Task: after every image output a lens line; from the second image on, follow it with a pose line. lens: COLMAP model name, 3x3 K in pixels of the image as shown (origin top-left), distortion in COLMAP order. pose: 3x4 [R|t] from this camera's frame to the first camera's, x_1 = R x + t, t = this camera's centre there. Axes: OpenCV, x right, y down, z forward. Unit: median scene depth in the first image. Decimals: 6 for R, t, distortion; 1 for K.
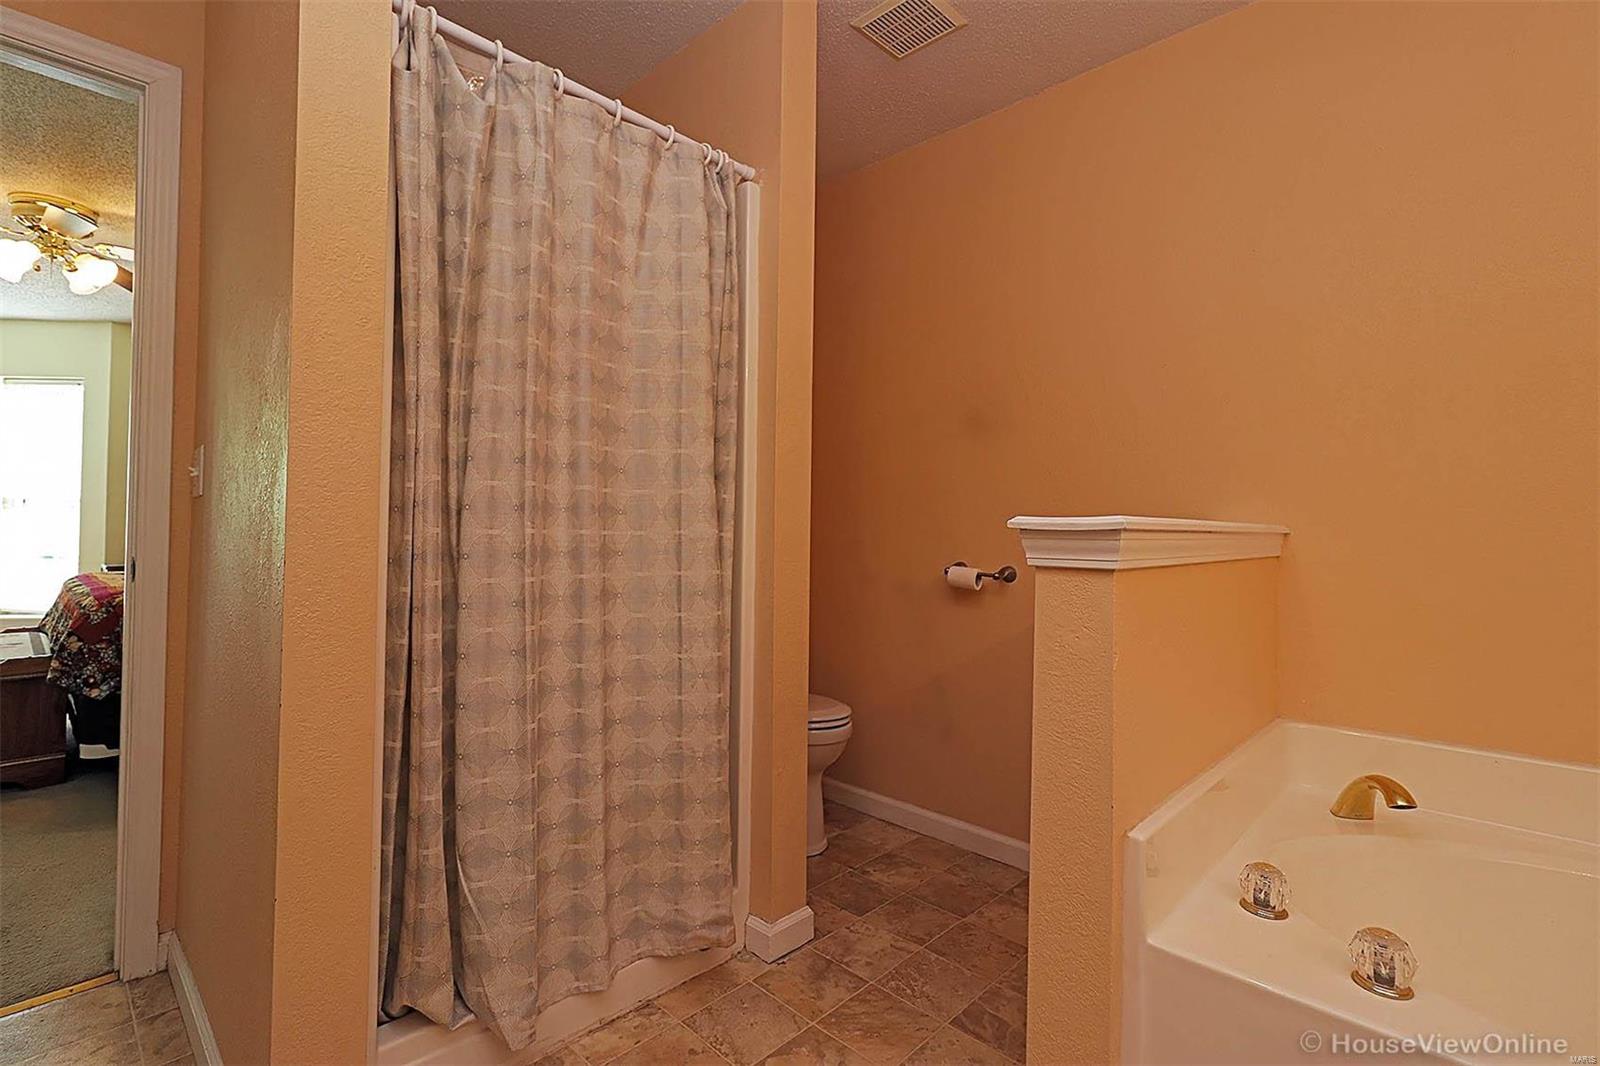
lens RADIAL K [[735.8, 0, 806.2], [0, 735.8, 517.9], [0, 0, 1]] dist [0.000124, -0.000964]
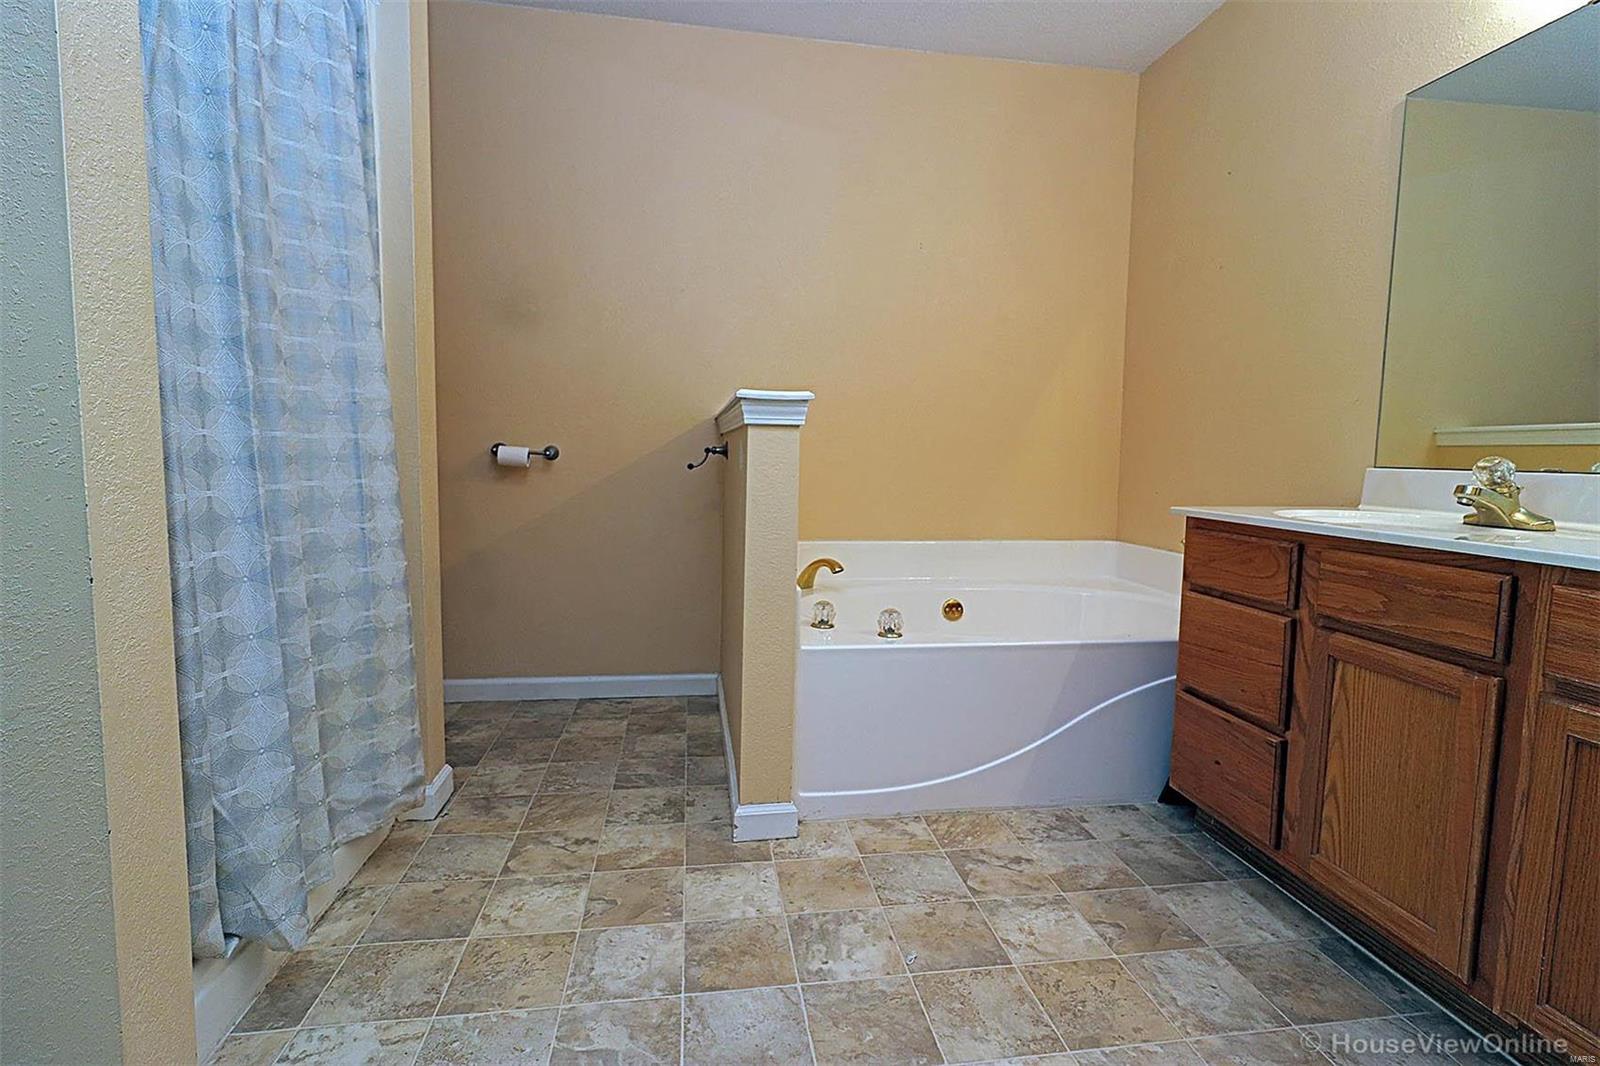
lens RADIAL K [[735.8, 0, 806.2], [0, 735.8, 517.9], [0, 0, 1]] dist [0.000124, -0.000964]
pose [[0.605926, -0.070738, 0.792370, -0.573401], [-0.025825, 0.993765, 0.108465, 0.063403], [-0.795102, -0.086185, 0.600321, -0.001718]]
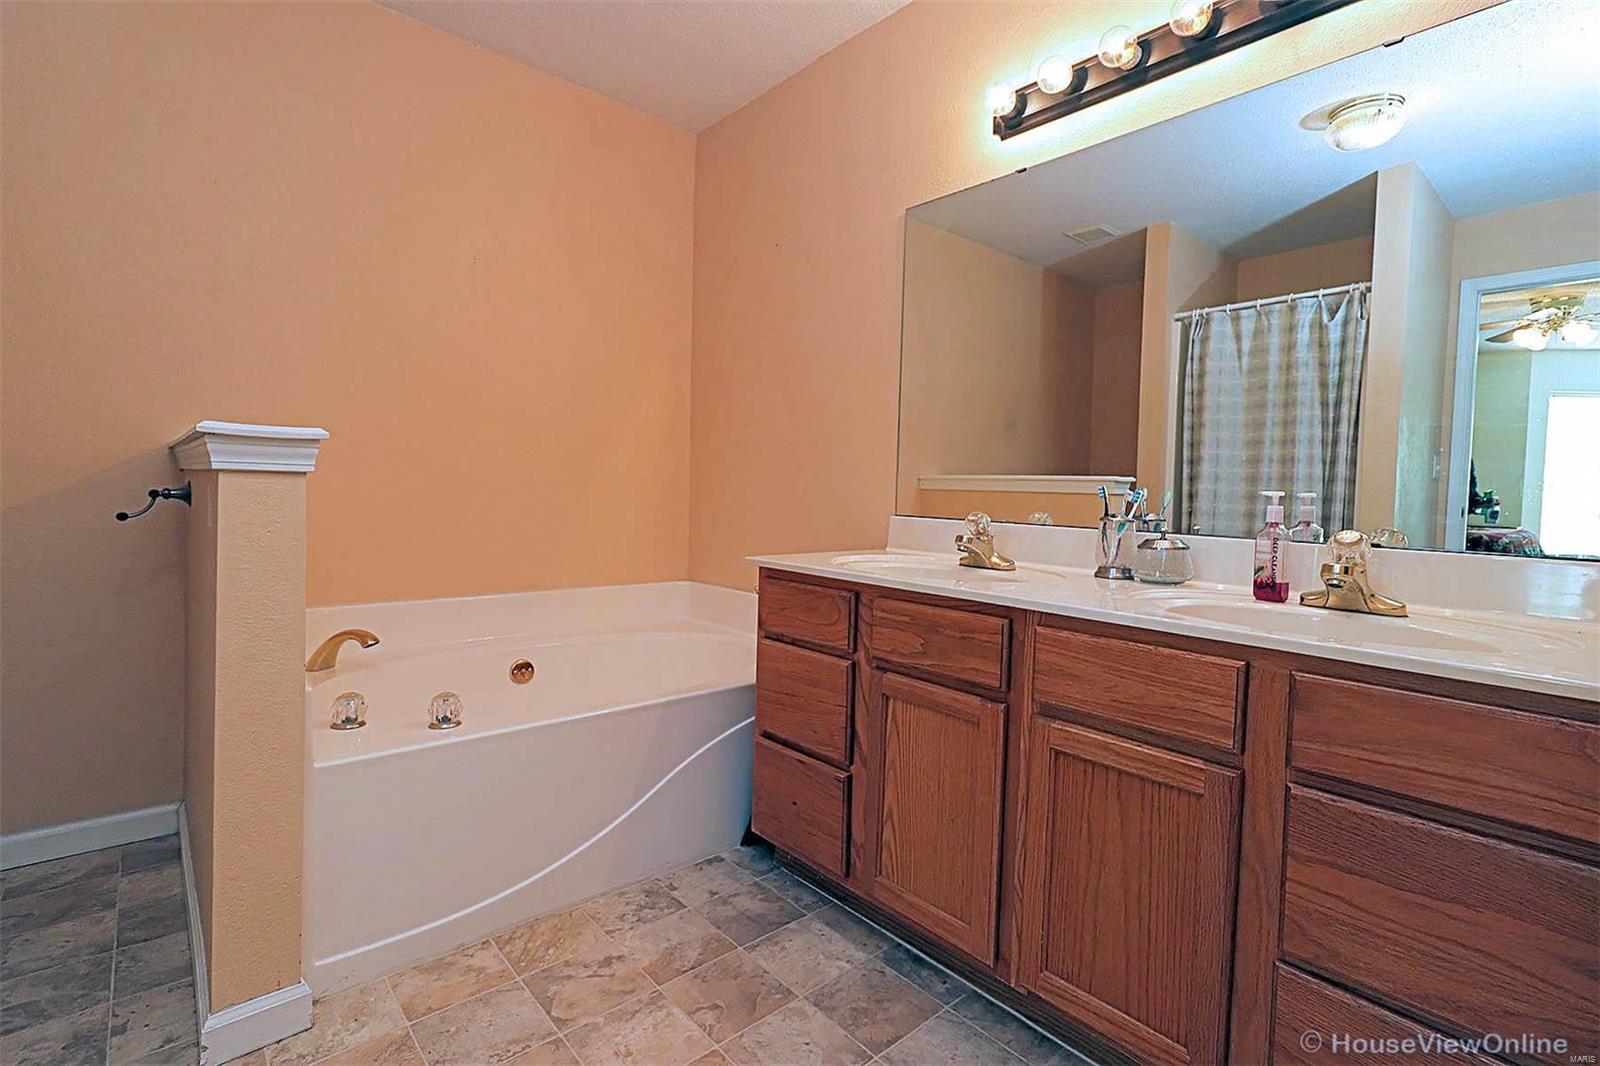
lens RADIAL K [[735.8, 0, 806.2], [0, 735.8, 517.9], [0, 0, 1]] dist [0.000124, -0.000964]
pose [[0.075869, -0.047512, 0.995985, -0.479617], [-0.050057, 0.997423, 0.051394, 0.027344], [-0.995861, -0.053755, 0.073295, 0.057962]]
